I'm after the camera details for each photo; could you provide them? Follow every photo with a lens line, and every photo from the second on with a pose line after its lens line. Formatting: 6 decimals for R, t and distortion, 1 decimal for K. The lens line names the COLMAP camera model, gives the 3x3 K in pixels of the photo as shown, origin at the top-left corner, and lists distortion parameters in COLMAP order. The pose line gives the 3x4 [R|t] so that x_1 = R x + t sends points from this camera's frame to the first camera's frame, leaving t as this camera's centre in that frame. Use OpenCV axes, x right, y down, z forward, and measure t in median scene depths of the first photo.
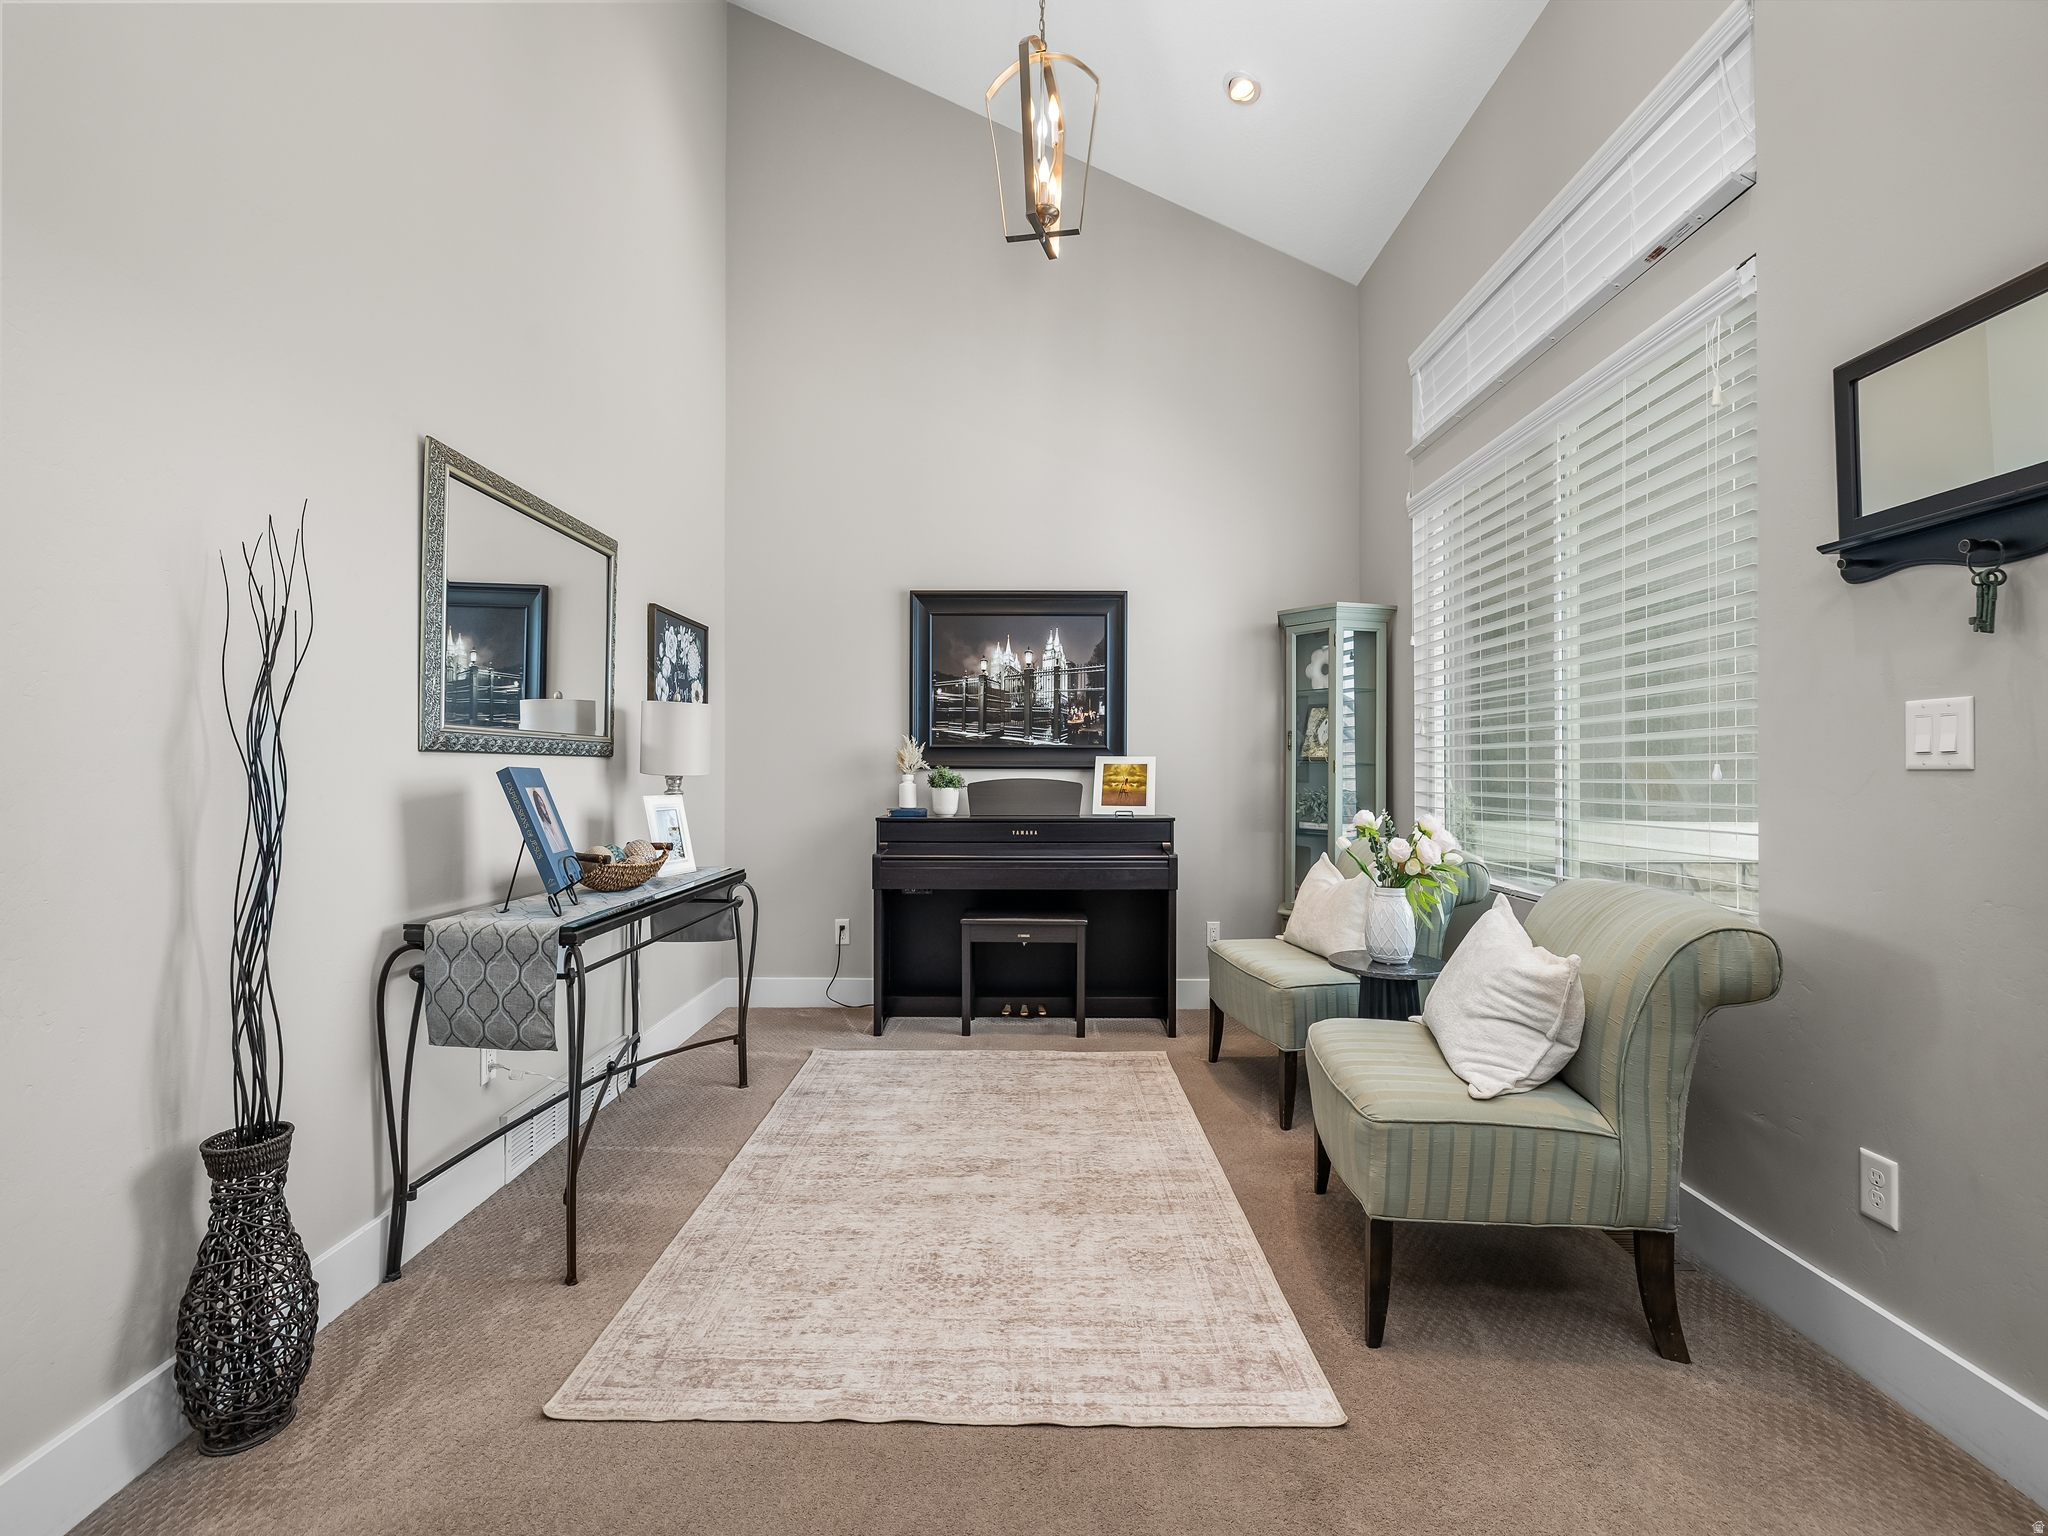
lens RADIAL K [[858.3, 0, 1024.2], [0, 858.3, 760.8], [0, 0, 1]] dist [-0.000385, 0.000380]
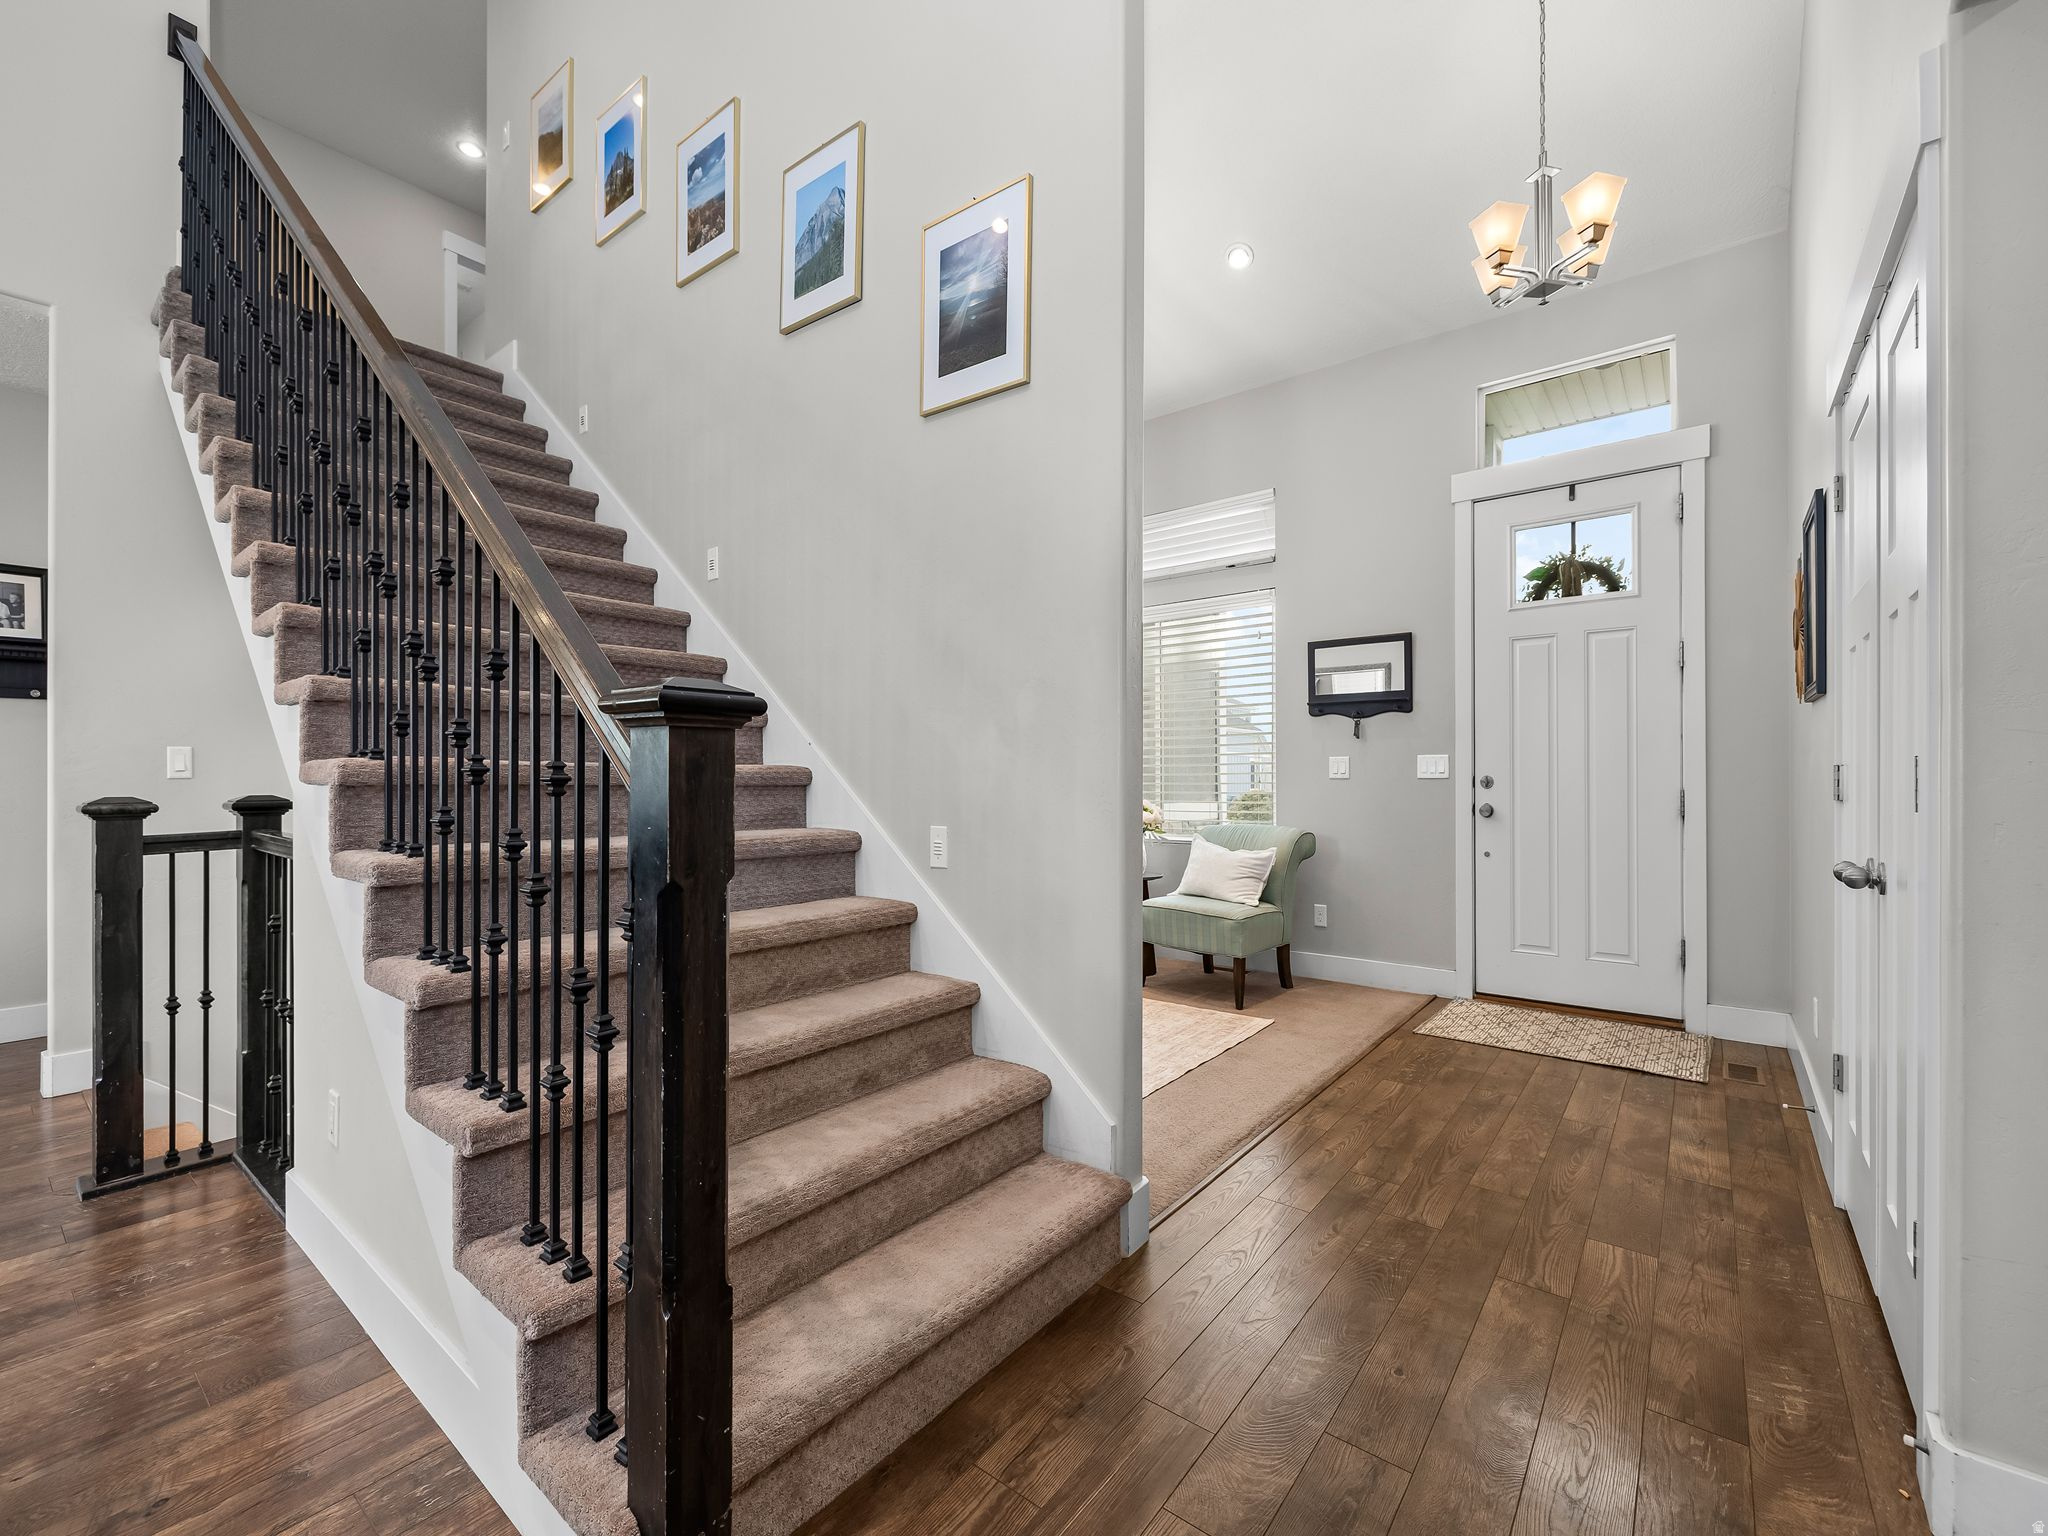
lens RADIAL K [[858.3, 0, 1022.4], [0, 858.3, 775.8], [0, 0, 1]] dist [-0.000385, 0.000380]
pose [[0.615873, -0.005207, 0.787828, -2.050865], [-0.000037, 0.999978, 0.006638, -0.020244], [-0.787845, -0.004117, 0.615859, -0.041124]]
